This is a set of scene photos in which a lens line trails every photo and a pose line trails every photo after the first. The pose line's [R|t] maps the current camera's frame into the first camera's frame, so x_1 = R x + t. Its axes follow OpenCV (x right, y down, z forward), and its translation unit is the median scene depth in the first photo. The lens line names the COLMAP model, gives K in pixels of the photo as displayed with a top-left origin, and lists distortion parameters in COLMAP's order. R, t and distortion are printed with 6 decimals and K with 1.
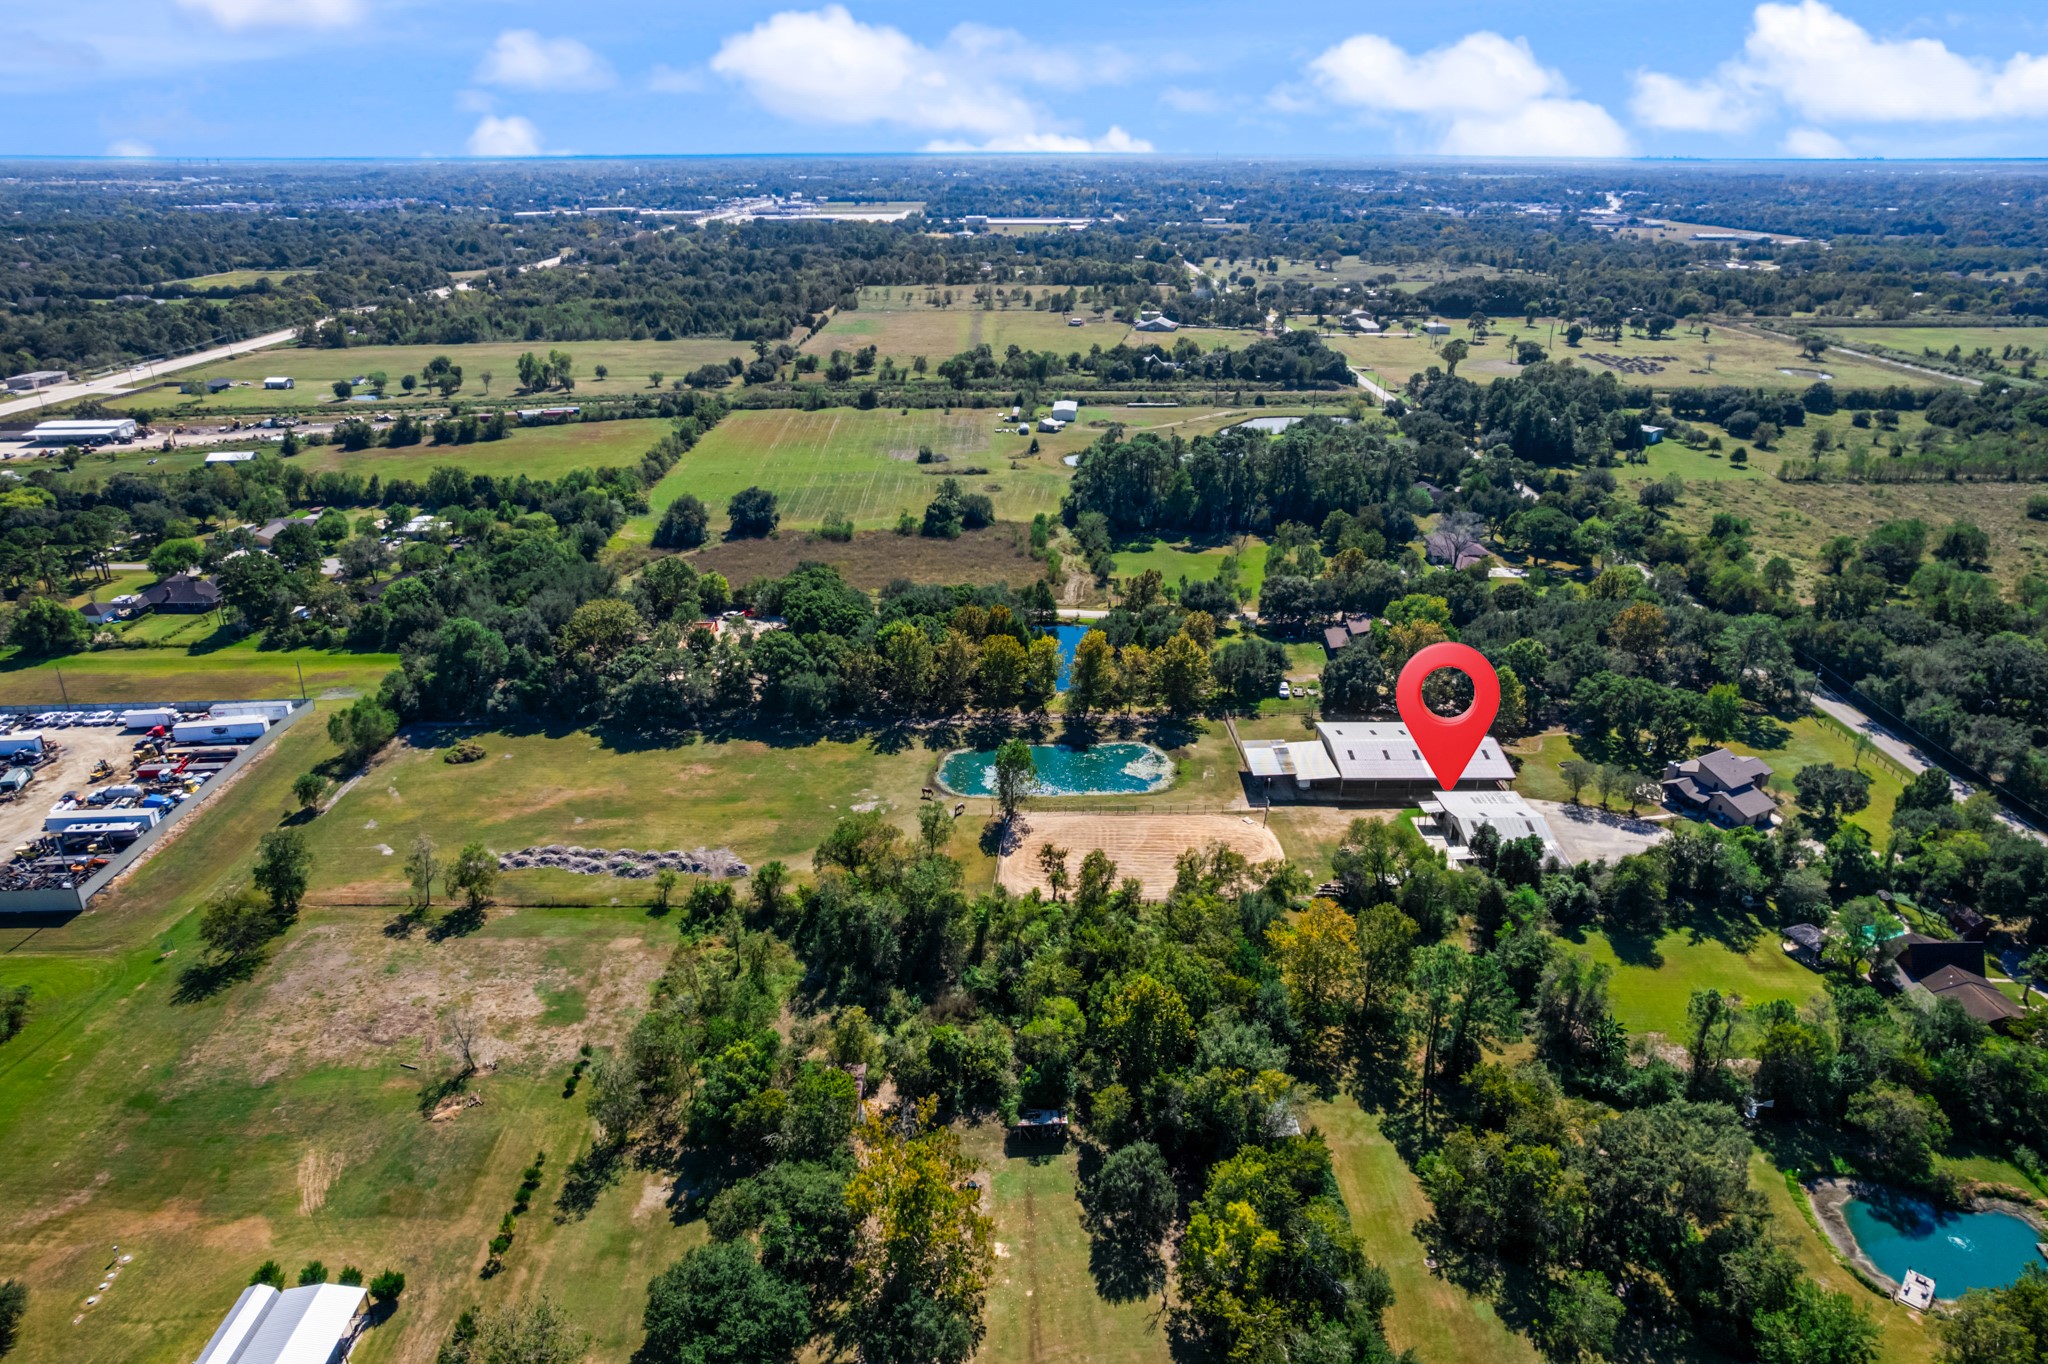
lens RADIAL K [[1316.6, 0, 1057.0], [0, 1316.6, 686.8], [0, 0, 1]] dist [-0.005637, -0.000483]
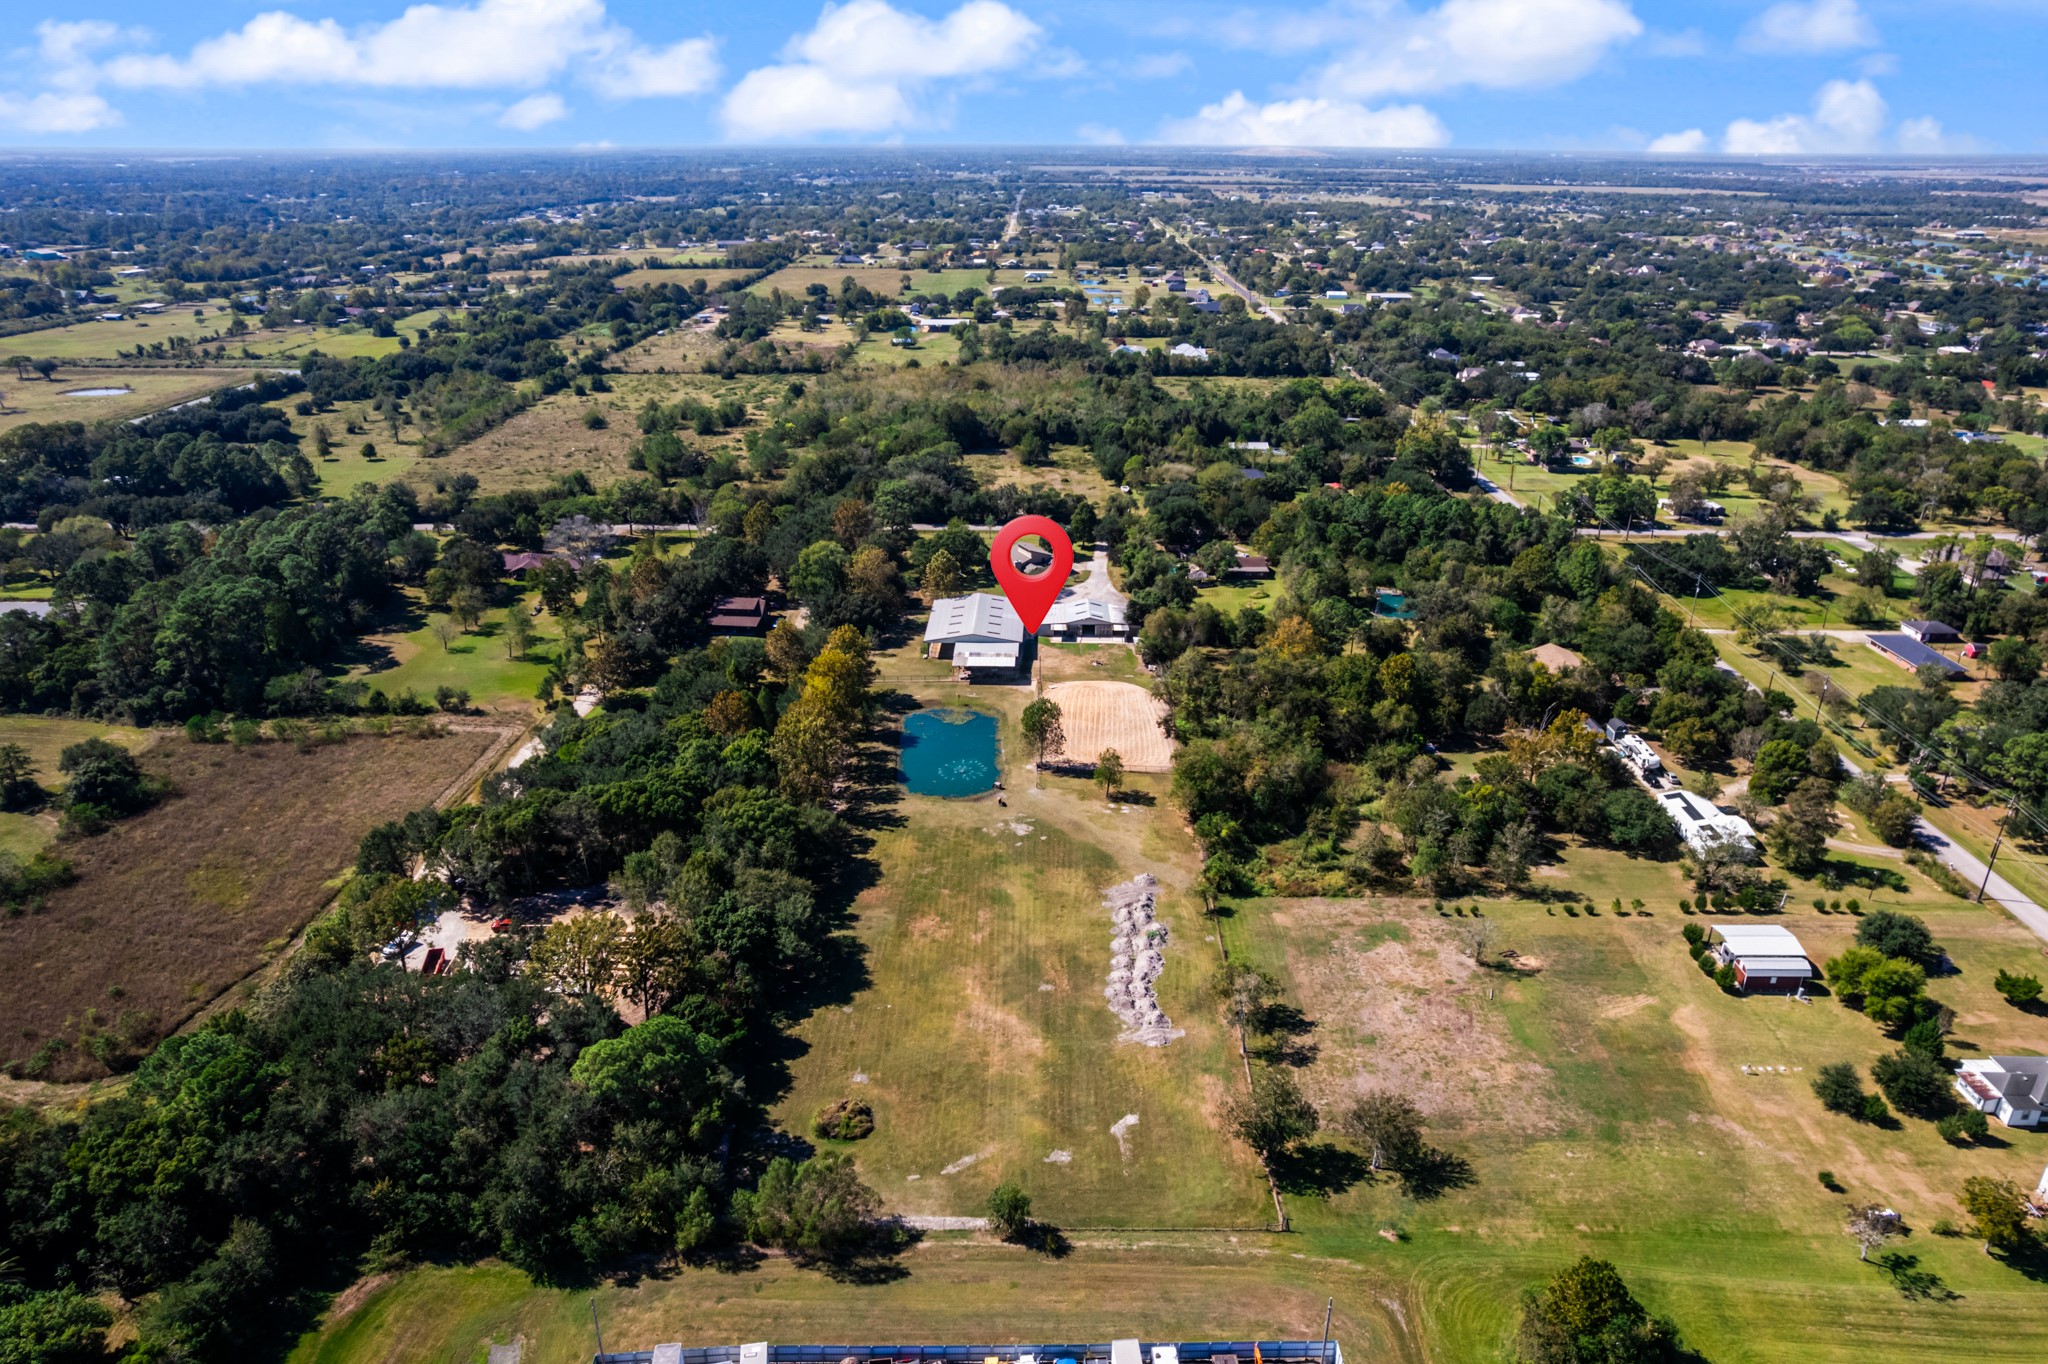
lens RADIAL K [[1316.6, 0, 1057.0], [0, 1316.6, 686.8], [0, 0, 1]] dist [-0.005637, -0.000483]
pose [[0.013547, -0.384870, 0.922871, -1.009215], [0.380793, 0.855393, 0.351139, -0.339945], [-0.924561, 0.346666, 0.158144, 0.742945]]
